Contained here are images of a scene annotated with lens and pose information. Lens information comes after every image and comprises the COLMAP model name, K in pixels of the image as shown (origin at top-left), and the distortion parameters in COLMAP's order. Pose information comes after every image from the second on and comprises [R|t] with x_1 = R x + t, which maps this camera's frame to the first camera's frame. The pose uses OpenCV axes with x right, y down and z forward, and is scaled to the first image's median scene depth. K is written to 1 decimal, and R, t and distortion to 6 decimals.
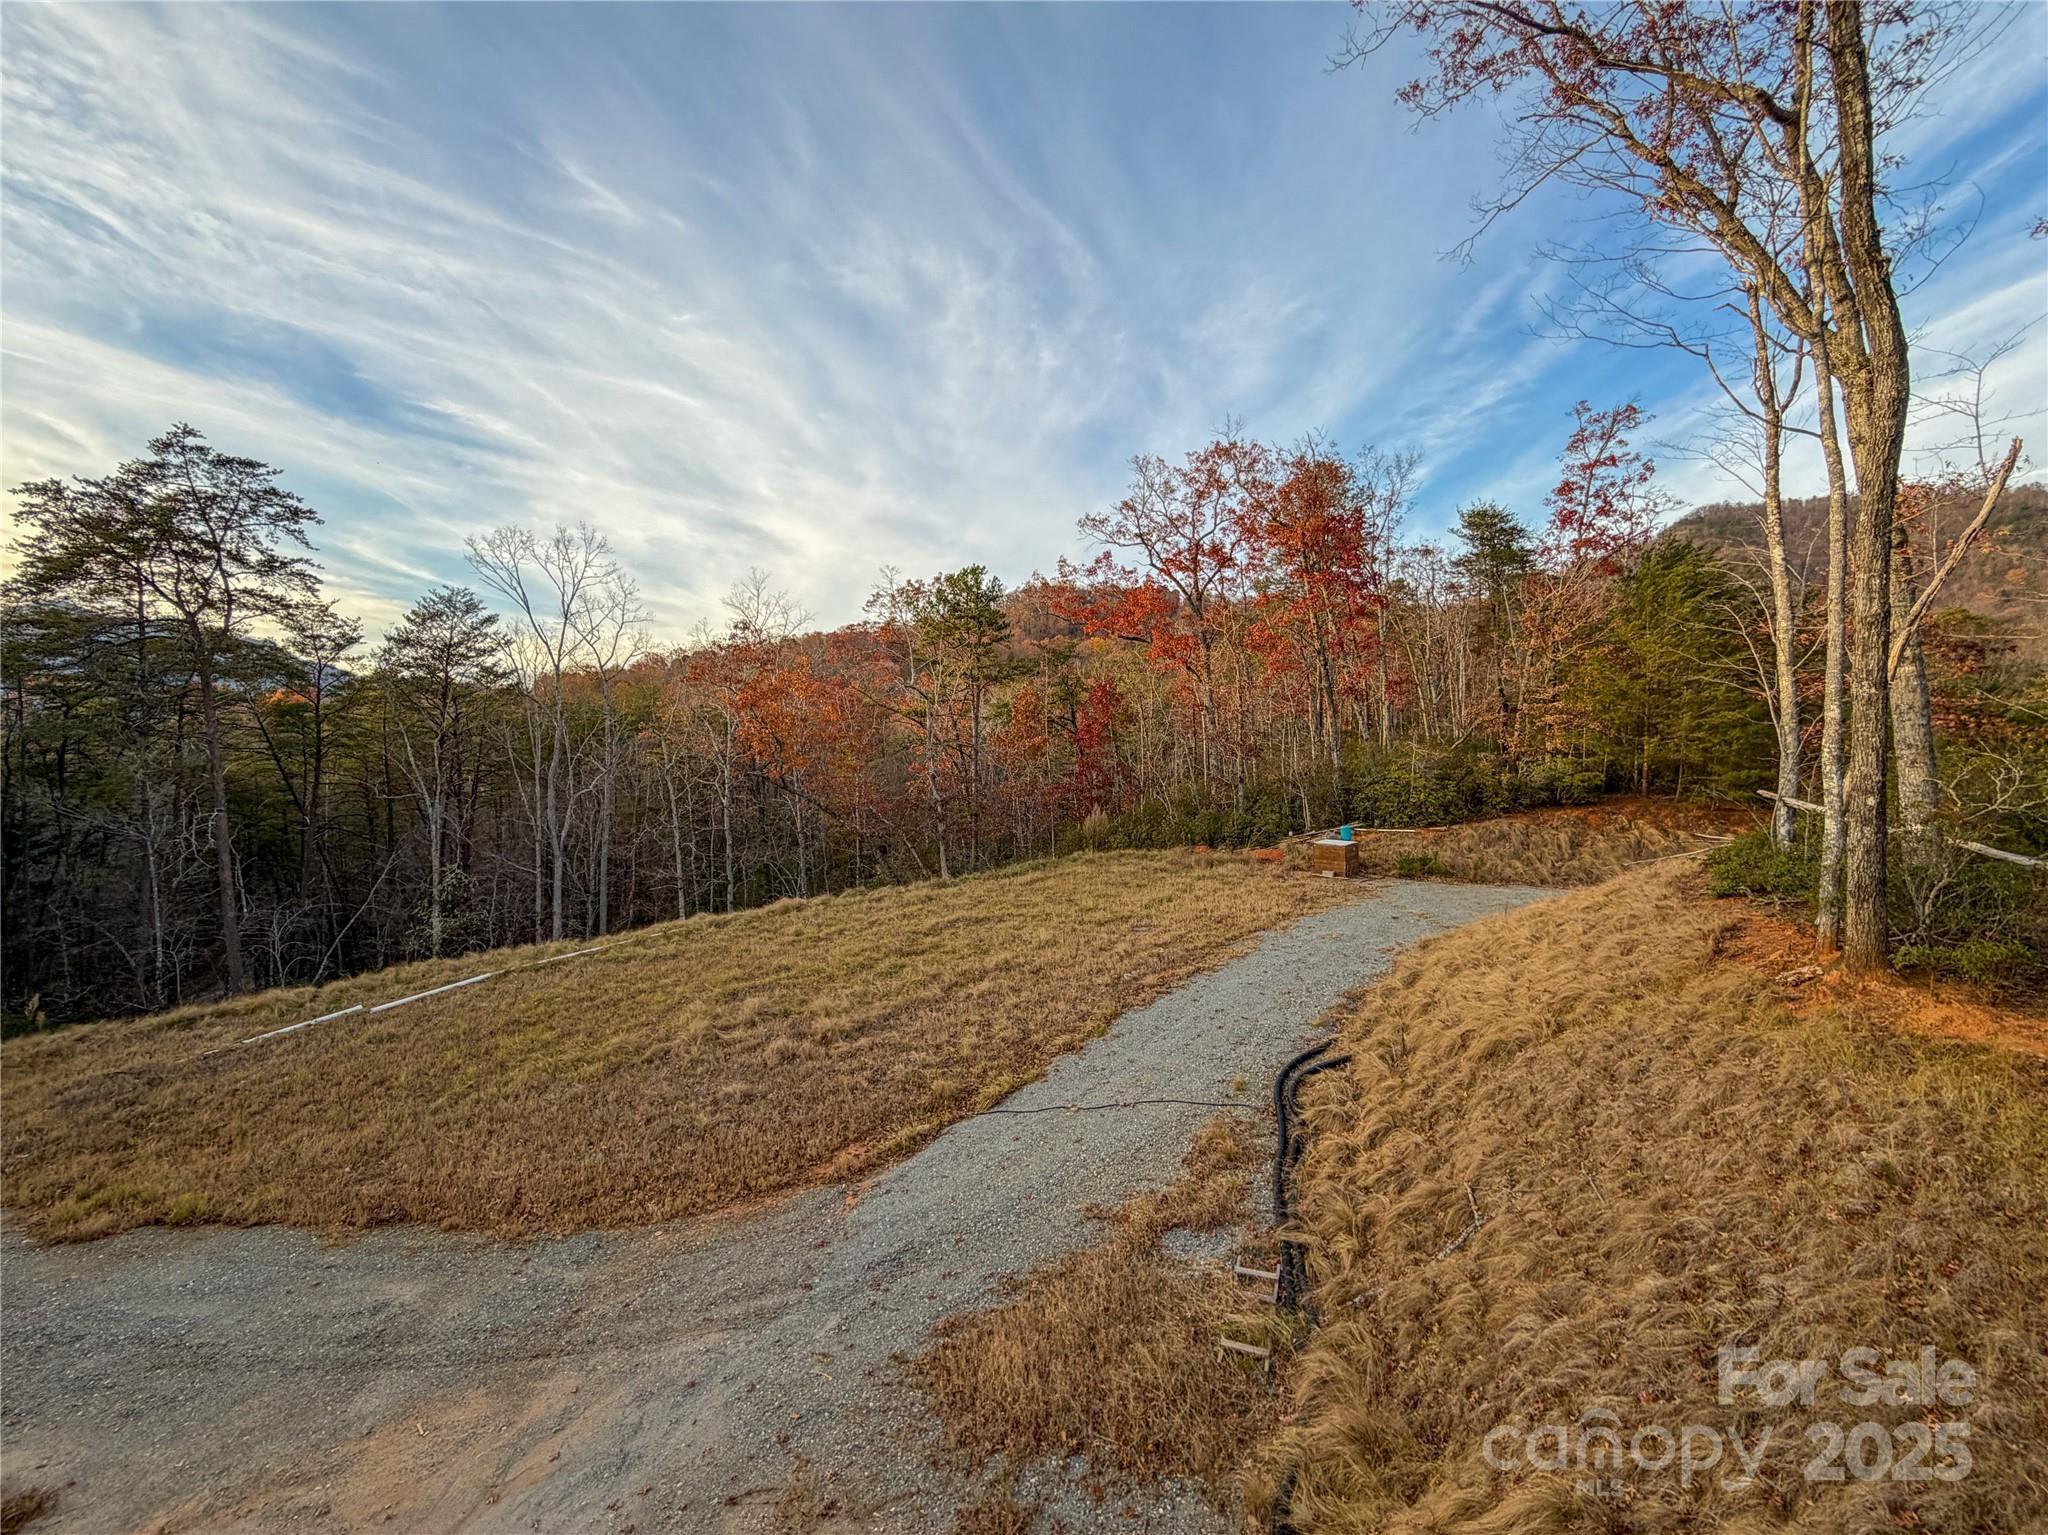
lens RADIAL K [[836.3, 0, 1016.2], [0, 836.3, 766.1], [0, 0, 1]] dist [0.000062, 0.000415]
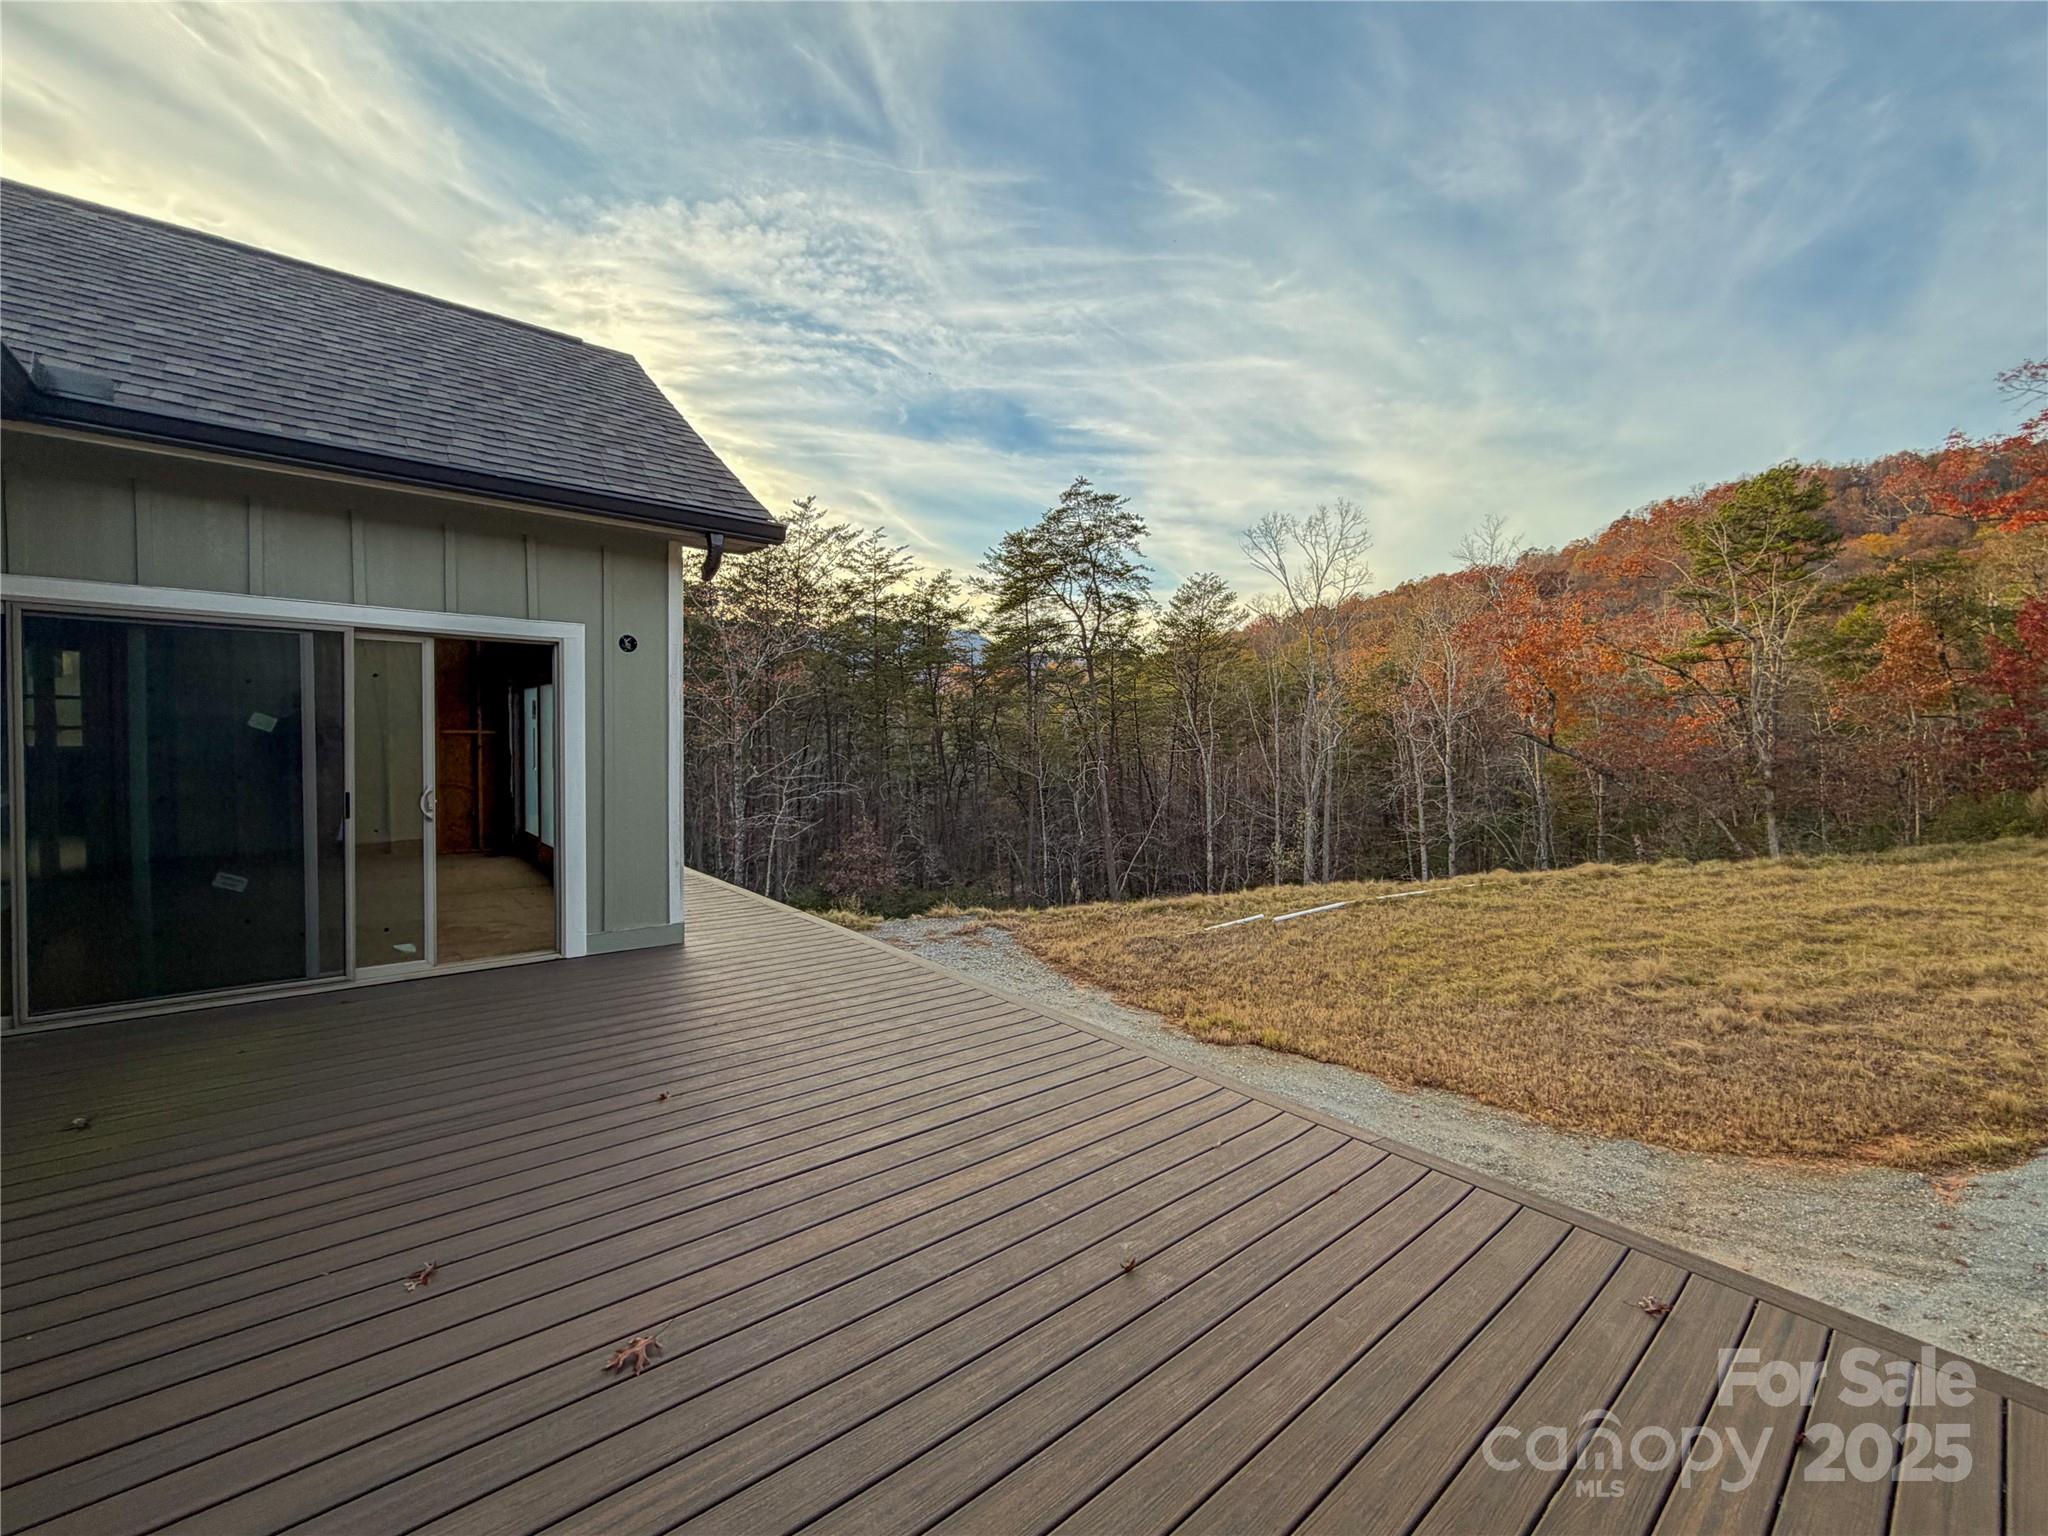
lens RADIAL K [[849.8, 0, 1016.6], [0, 849.8, 764.9], [0, 0, 1]] dist [0.000069, -0.000060]
pose [[0.777509, 0.023107, -0.628447, -0.194436], [0.007872, 0.998889, 0.046467, -0.003384], [0.628822, -0.041076, 0.776464, -0.169119]]
